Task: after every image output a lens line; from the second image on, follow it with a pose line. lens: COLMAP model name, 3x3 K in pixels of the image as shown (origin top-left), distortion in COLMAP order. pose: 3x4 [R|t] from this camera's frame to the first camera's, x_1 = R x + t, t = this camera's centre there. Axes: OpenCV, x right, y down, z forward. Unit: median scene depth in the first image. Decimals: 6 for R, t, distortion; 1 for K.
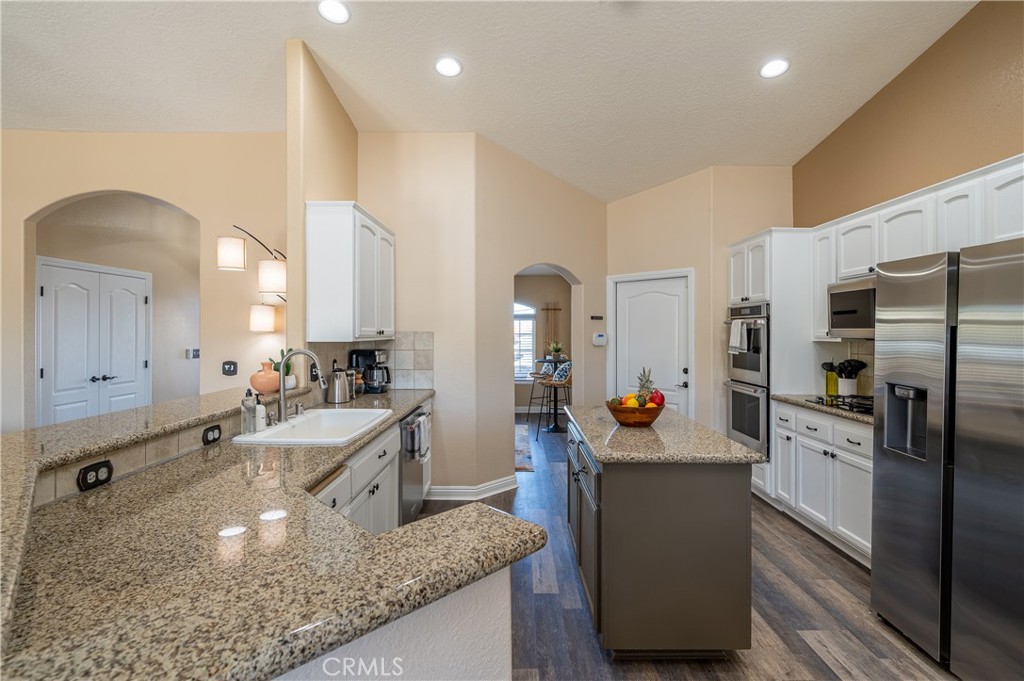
lens RADIAL K [[465.0, 0, 516.6], [0, 465.0, 332.6], [0, 0, 1]] dist [0.000692, 0.000106]
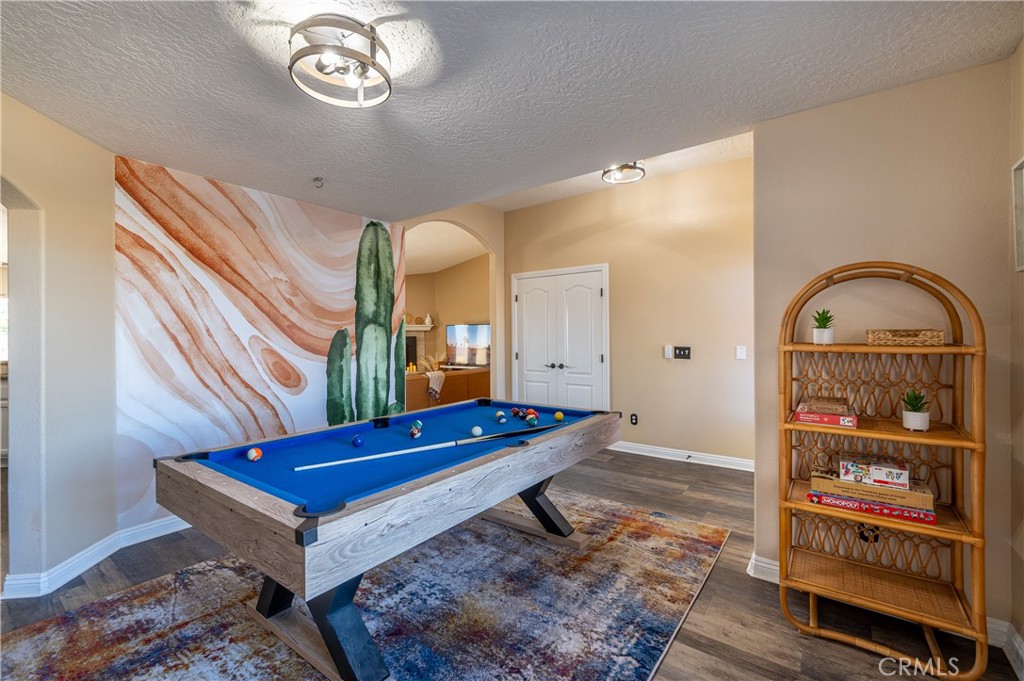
lens RADIAL K [[431.9, 0, 513.3], [0, 431.9, 336.9], [0, 0, 1]] dist [-0.001573, -0.000134]
pose [[-0.594090, 0.001407, -0.804397, 0.055905], [0.002029, 0.999998, 0.000251, 0.032618], [0.804396, -0.001483, -0.594092, 2.013879]]
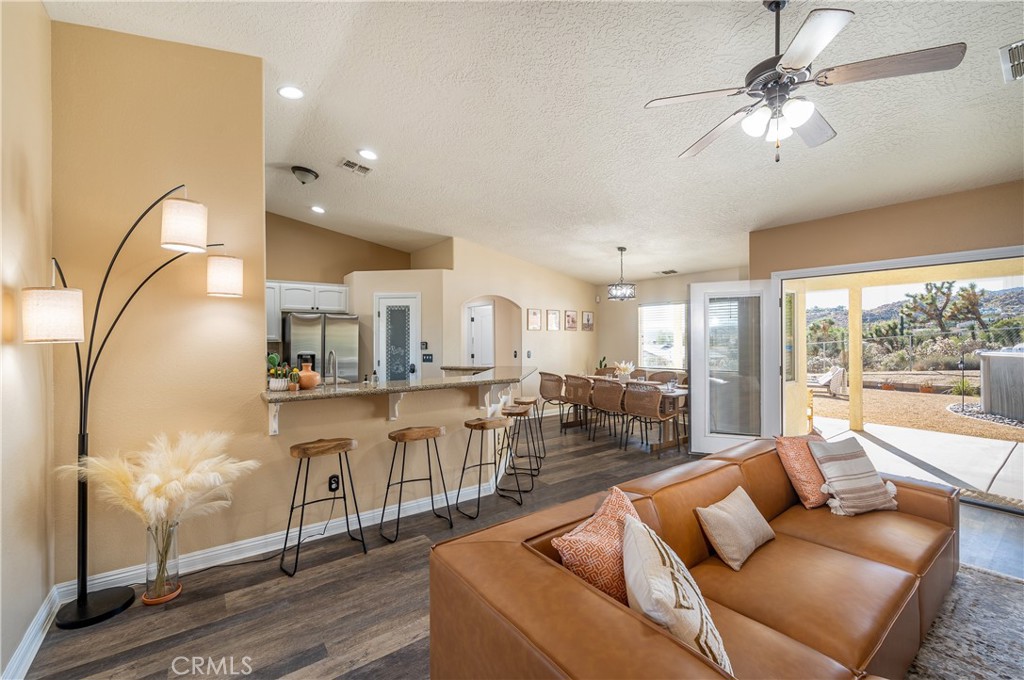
lens RADIAL K [[428.1, 0, 512.0], [0, 428.1, 340.0], [0, 0, 1]] dist [-0.002049, 0.000003]
pose [[-0.591872, -0.008201, 0.805990, -1.258809], [0.002762, 0.999922, 0.012203, -0.007661], [-0.806027, 0.009448, -0.591803, 0.881680]]
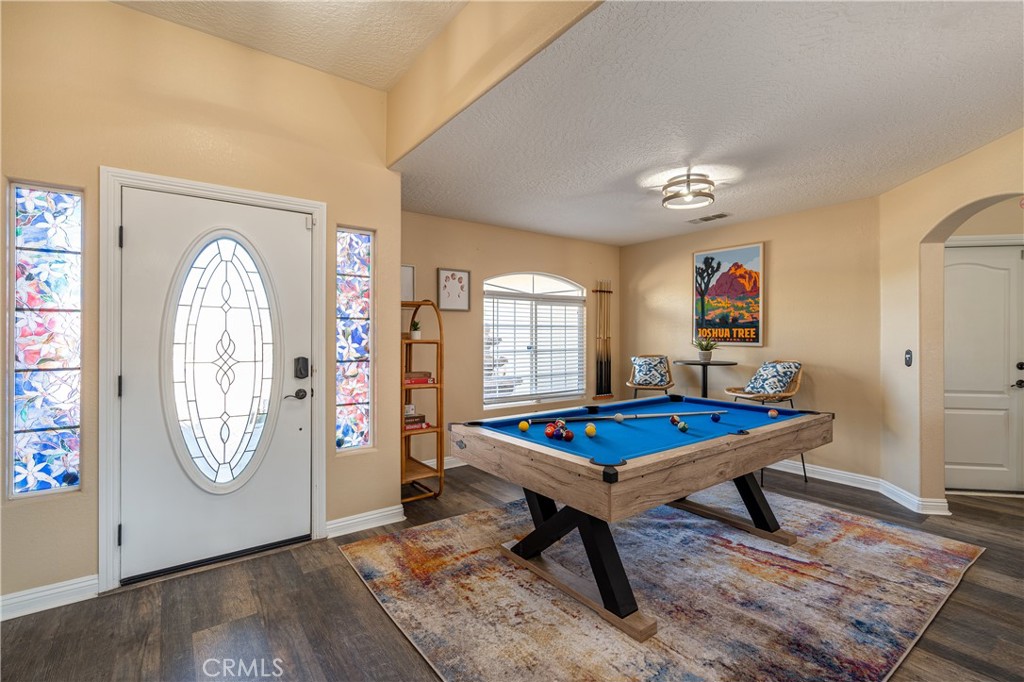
lens RADIAL K [[465.0, 0, 516.6], [0, 465.0, 333.1], [0, 0, 1]] dist [0.000692, 0.000106]
pose [[0.800156, -0.002883, 0.599785, -0.982647], [0.004789, 0.999987, -0.001581, 0.030331], [-0.599772, 0.004138, 0.800160, 1.110940]]
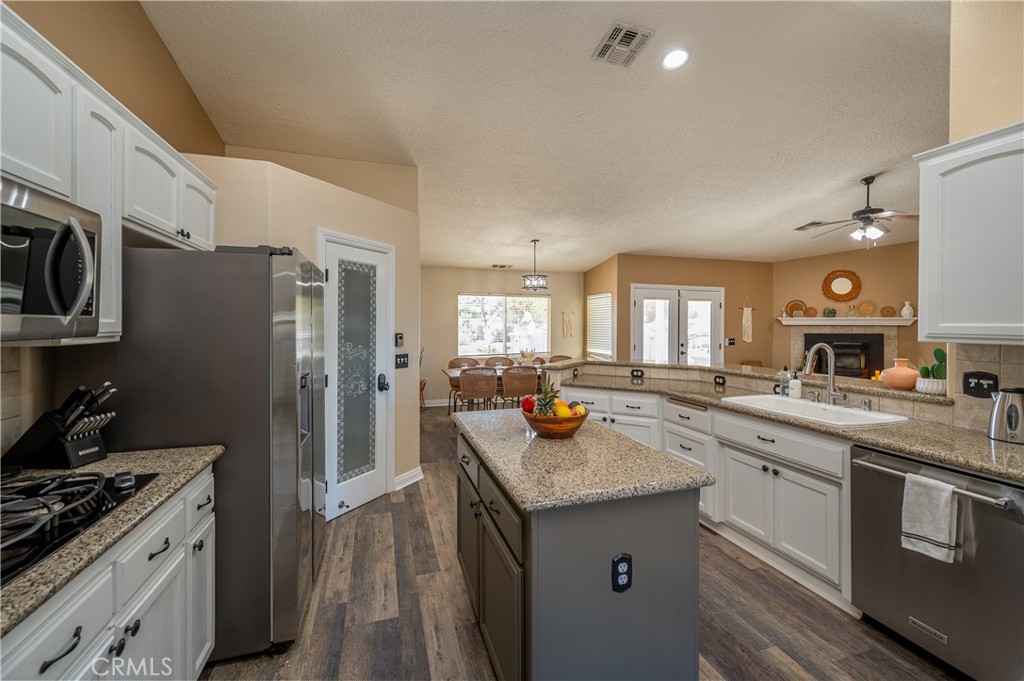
lens RADIAL K [[419.1, 0, 514.5], [0, 419.1, 324.8], [0, 0, 1]] dist [0.001083, 0.000039]
pose [[-0.951668, -0.006545, -0.307060, 0.378129], [-0.007555, 0.999969, 0.002100, -0.003689], [0.307037, 0.004319, -0.951688, 1.147891]]
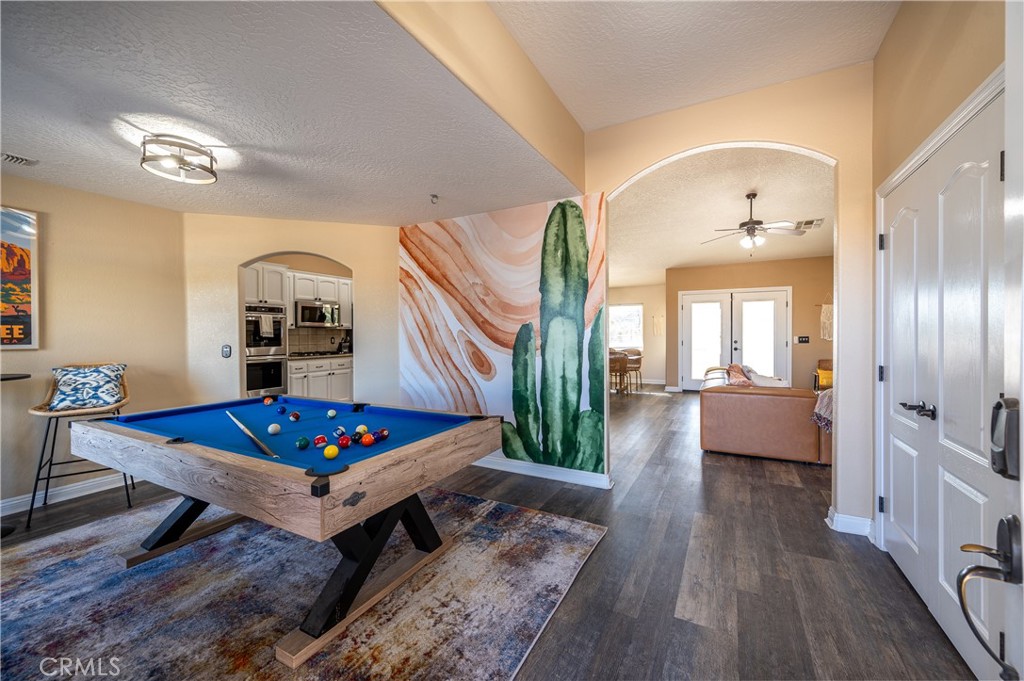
lens RADIAL K [[403.9, 0, 513.4], [0, 403.9, 336.9], [0, 0, 1]] dist [0.000091, -0.000033]
pose [[-0.880343, -0.003298, 0.474327, -0.953067], [0.002654, 0.999926, 0.011877, 0.034711], [-0.474331, 0.011714, -0.880269, 1.940906]]
